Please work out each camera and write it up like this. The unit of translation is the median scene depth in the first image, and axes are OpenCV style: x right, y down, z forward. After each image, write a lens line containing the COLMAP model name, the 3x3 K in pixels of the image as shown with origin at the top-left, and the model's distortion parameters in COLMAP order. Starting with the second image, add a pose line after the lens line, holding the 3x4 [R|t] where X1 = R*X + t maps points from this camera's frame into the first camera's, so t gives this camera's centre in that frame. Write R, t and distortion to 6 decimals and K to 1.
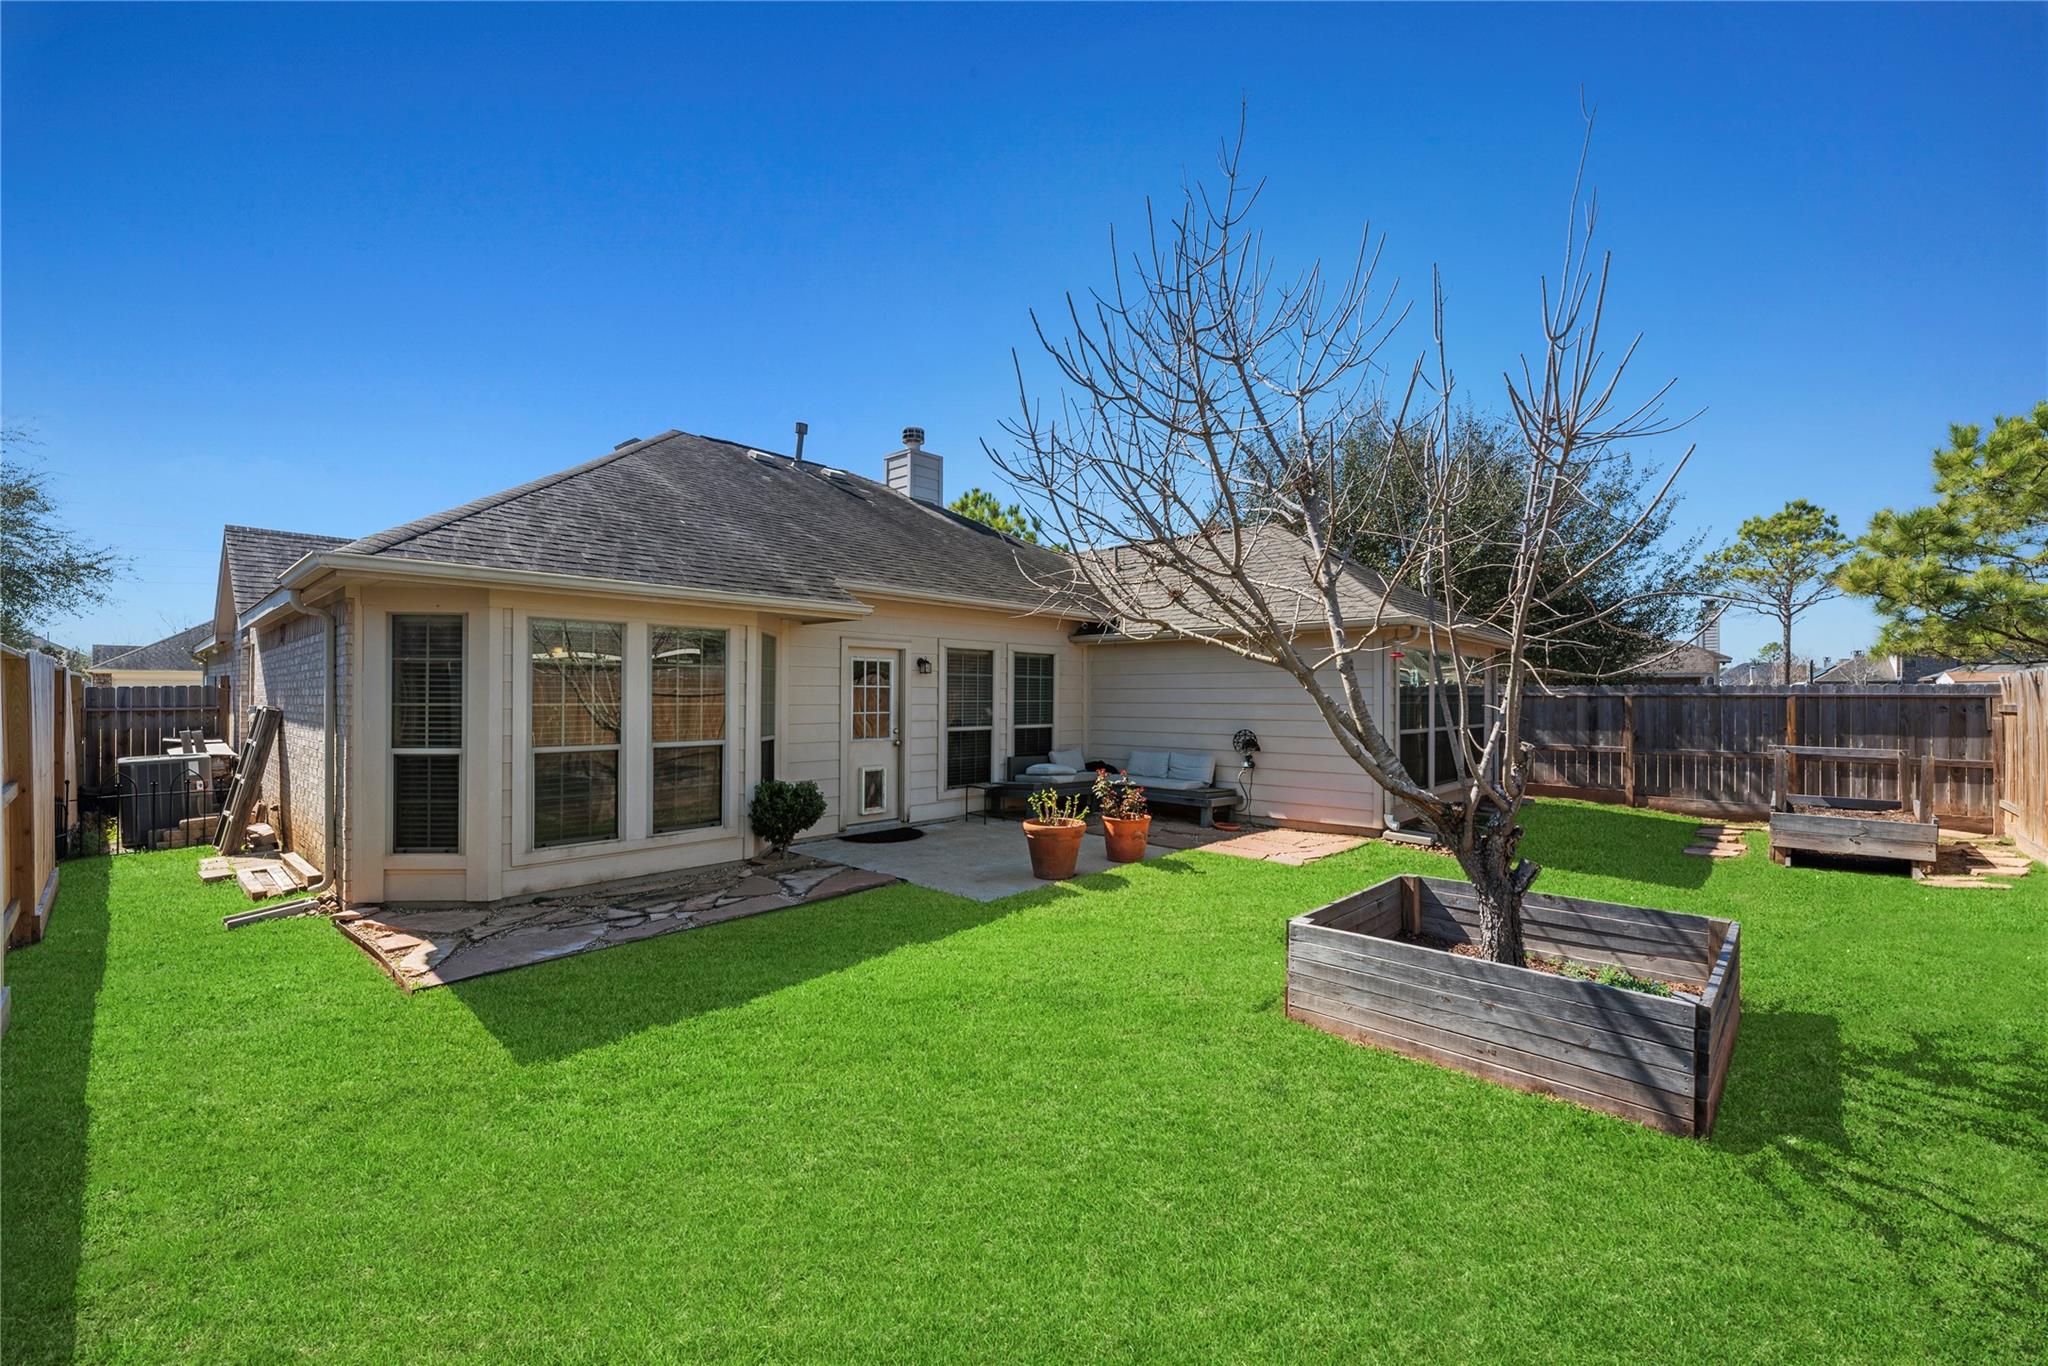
lens RADIAL K [[819.5, 0, 1015.9], [0, 819.5, 690.5], [0, 0, 1]] dist [0.000428, 0.000155]
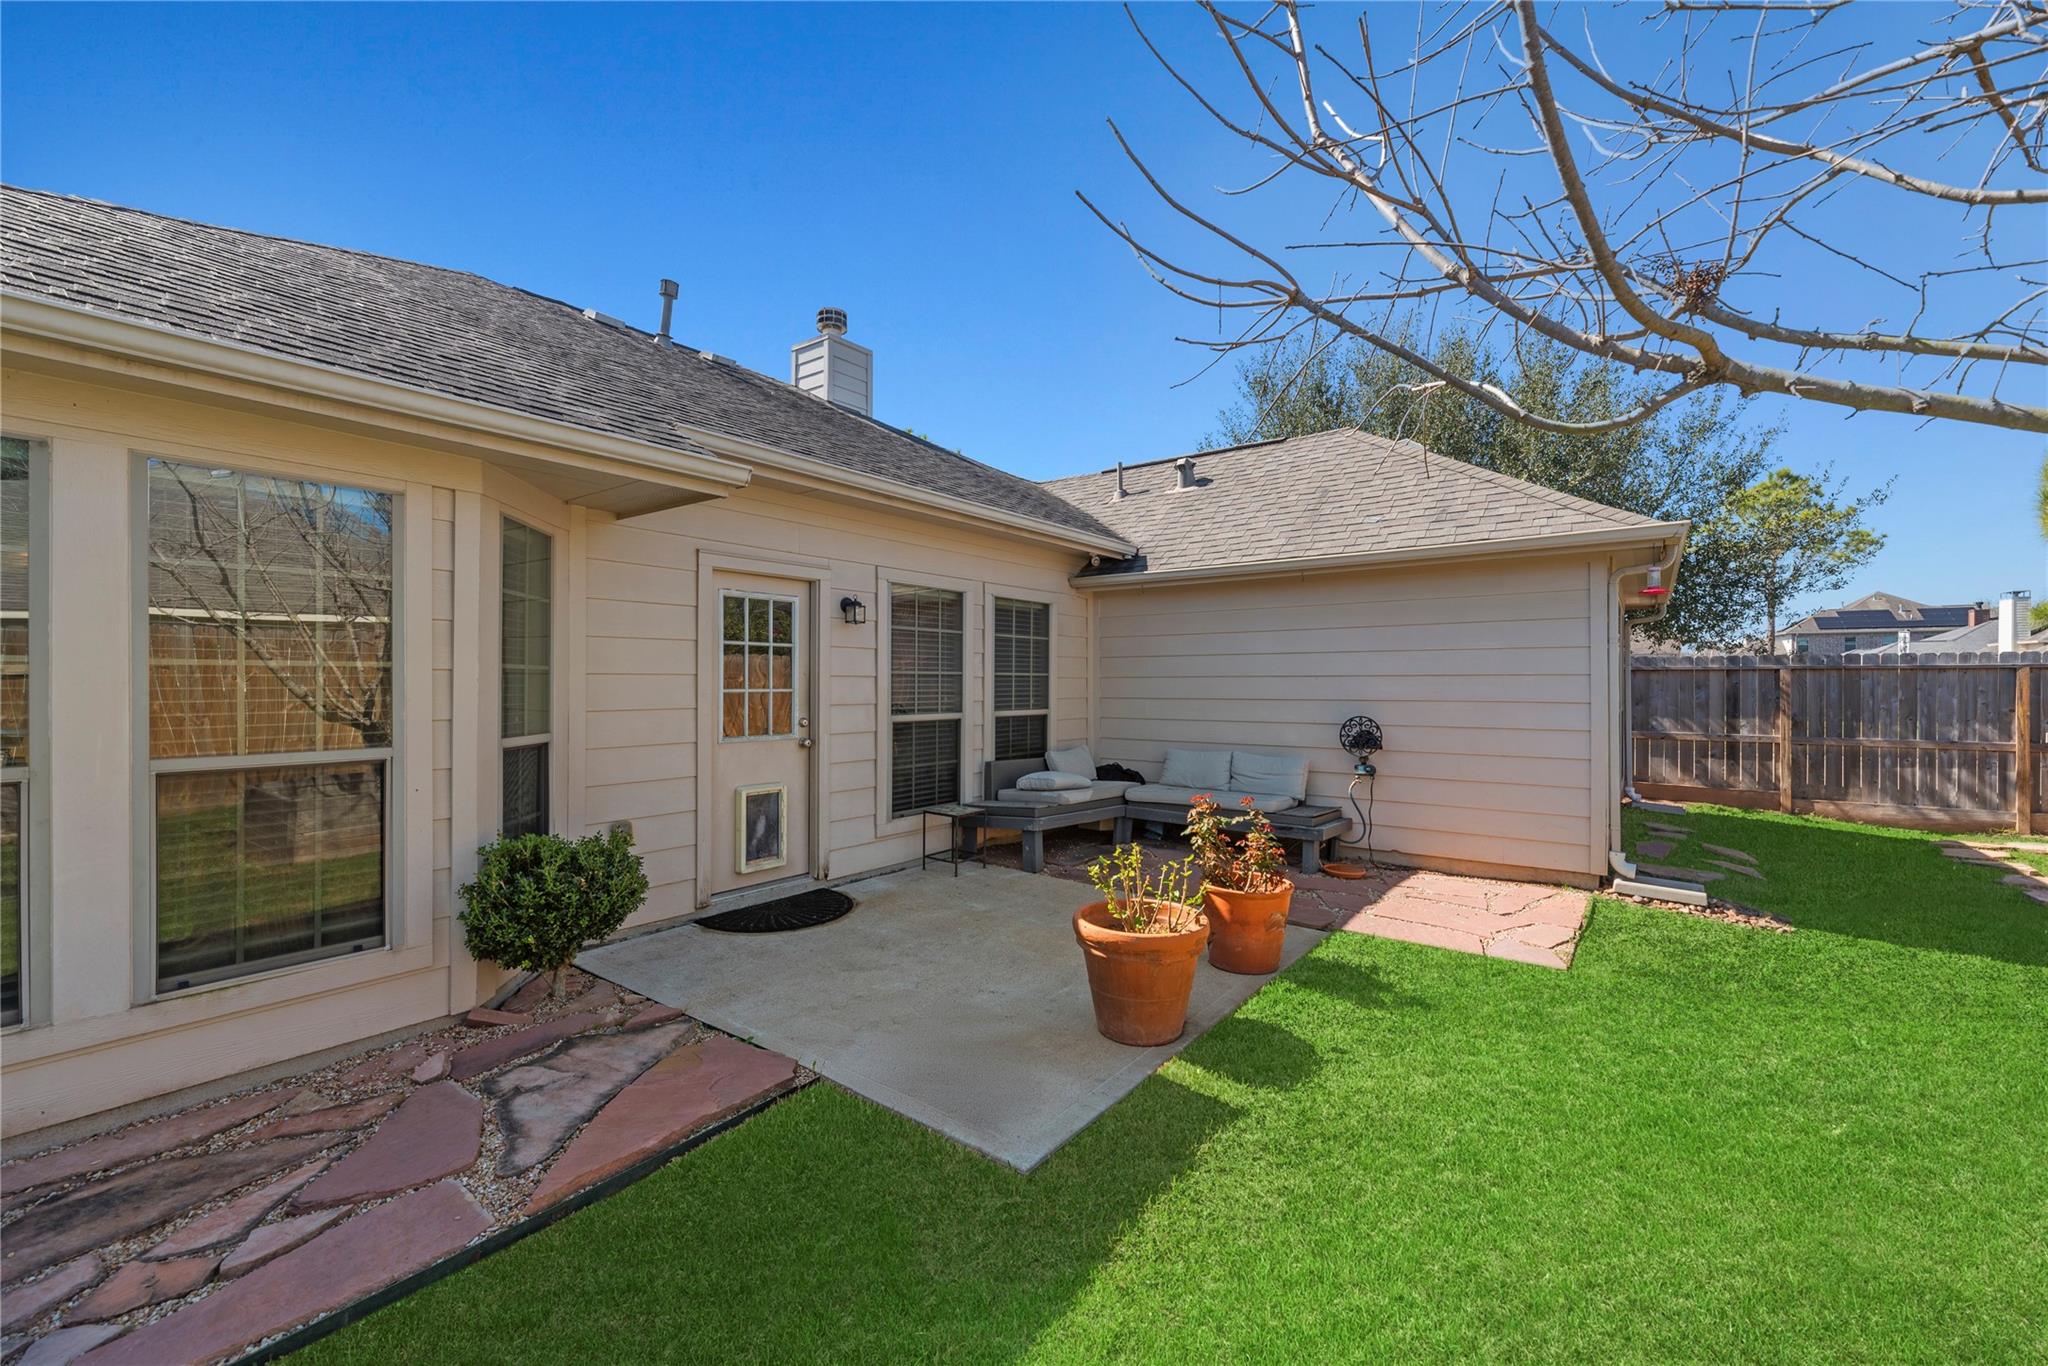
lens RADIAL K [[826.3, 0, 1021.9], [0, 826.3, 680.5], [0, 0, 1]] dist [-0.000653, 0.000062]
pose [[0.994845, -0.002310, 0.101378, -0.051660], [0.001976, 0.999992, 0.003392, 0.017865], [-0.101385, -0.003174, 0.994842, 0.399307]]
